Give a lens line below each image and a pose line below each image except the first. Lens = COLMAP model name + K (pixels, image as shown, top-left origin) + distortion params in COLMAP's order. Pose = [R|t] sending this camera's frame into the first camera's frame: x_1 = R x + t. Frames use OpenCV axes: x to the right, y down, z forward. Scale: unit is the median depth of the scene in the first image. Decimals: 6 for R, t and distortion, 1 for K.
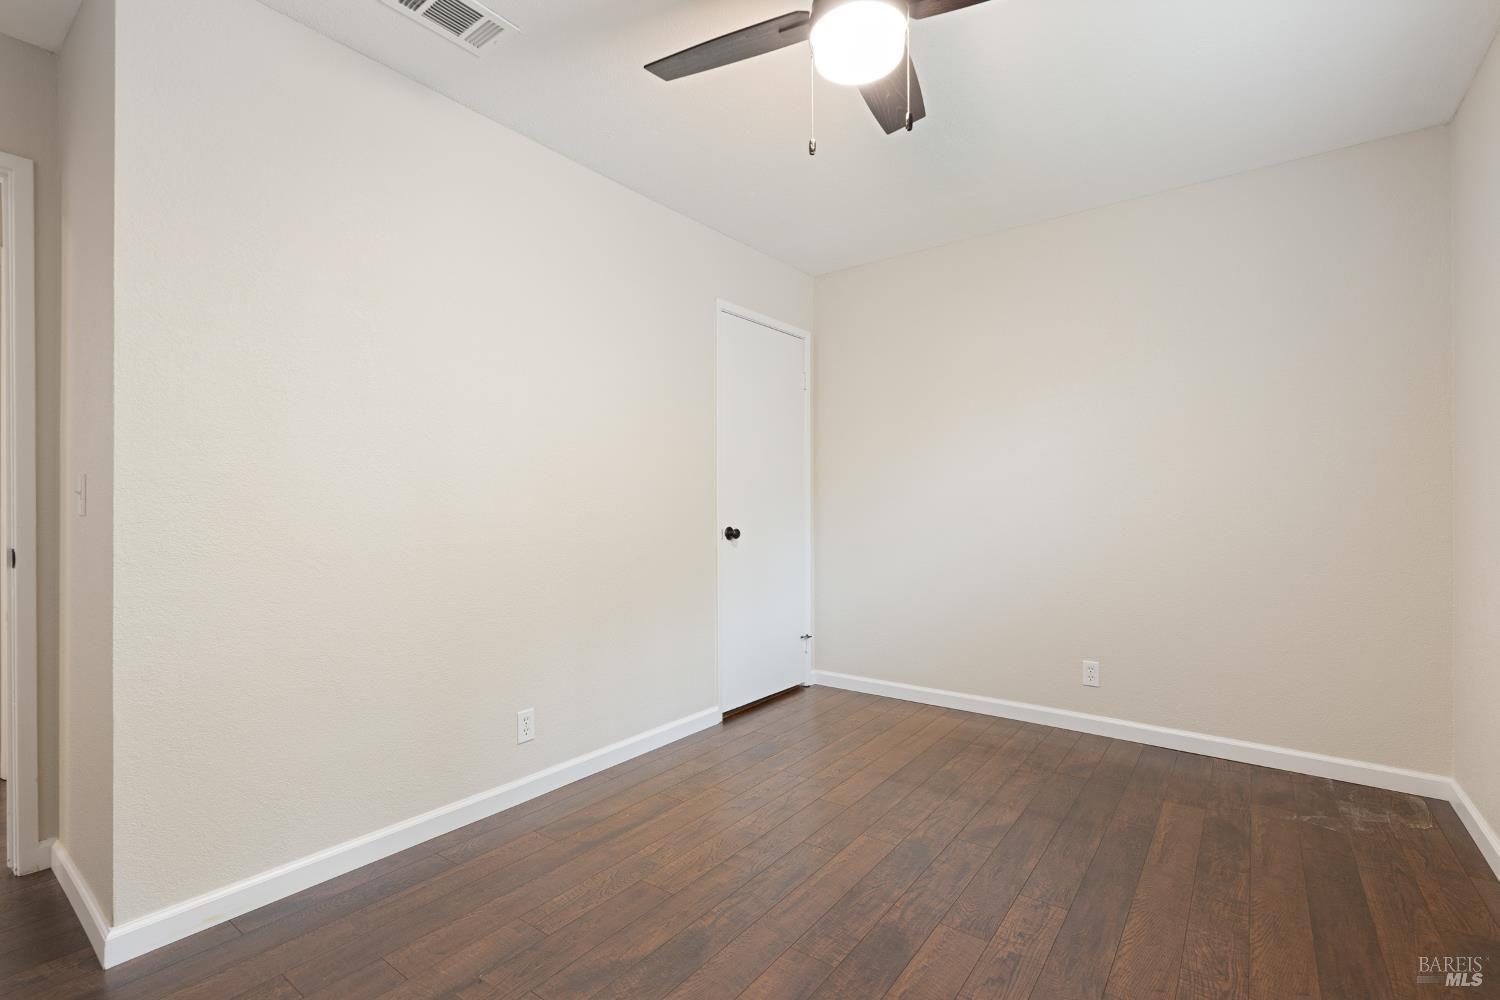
lens RADIAL K [[675.0, 0, 748.1], [0, 675.0, 504.9], [0, 0, 1]] dist [-0.002228, 0.000180]
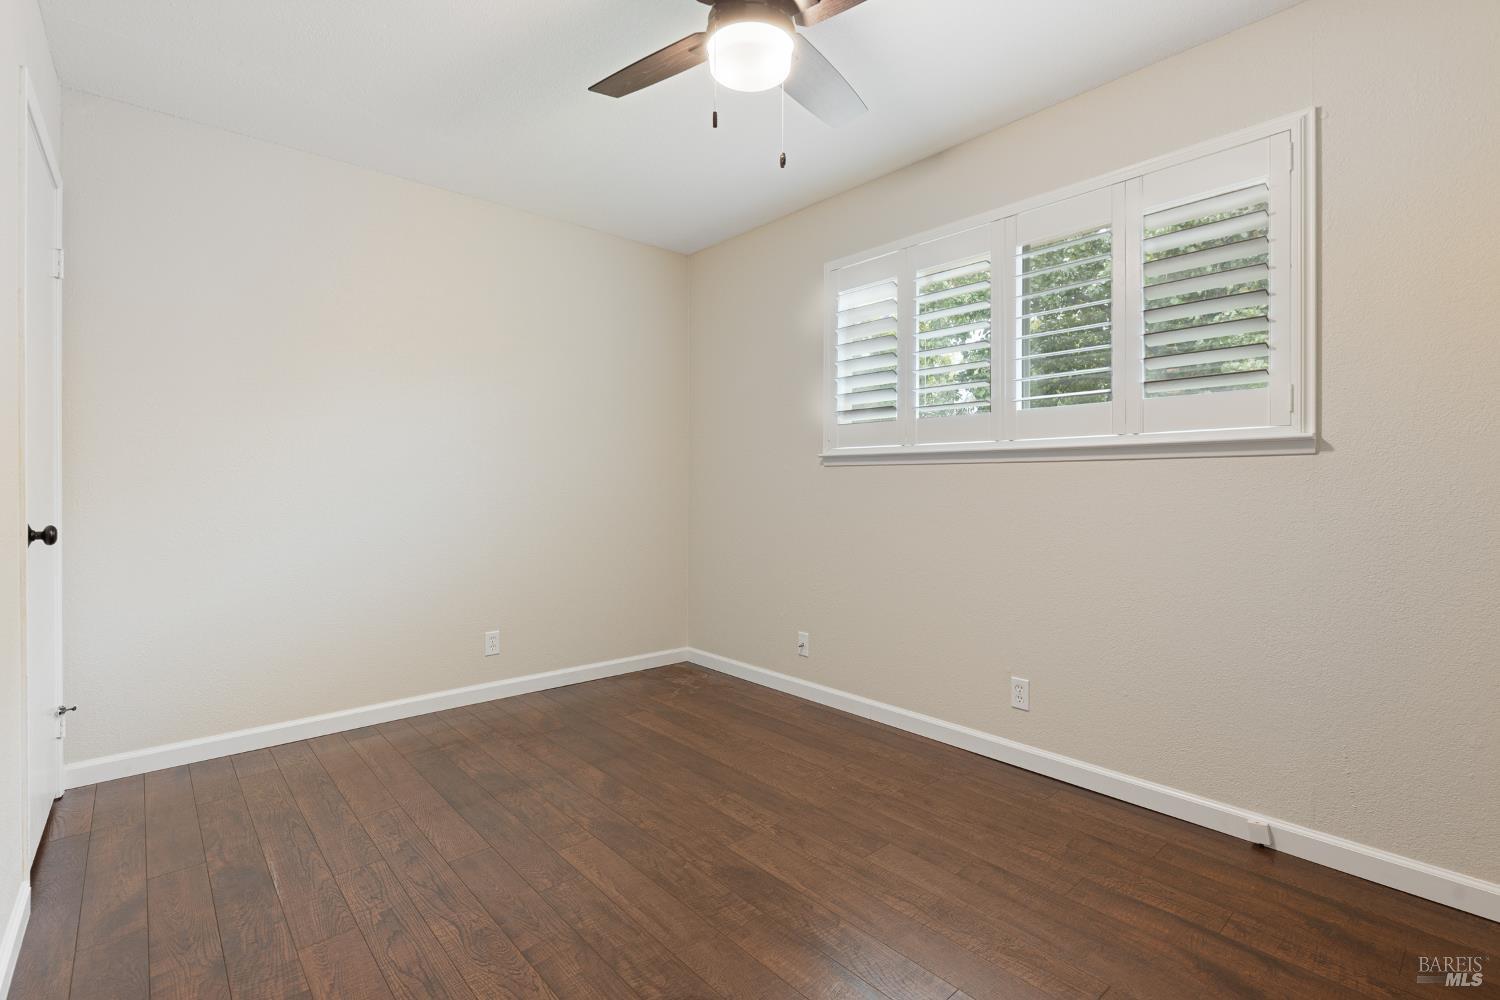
lens RADIAL K [[681.9, 0, 744.6], [0, 681.9, 494.8], [0, 0, 1]] dist [0.001113, -0.000499]
pose [[0.199082, -0.010460, 0.979927, -0.631561], [-0.004379, 0.999924, 0.011563, 0.003077], [-0.979973, -0.006593, 0.199021, 0.549502]]
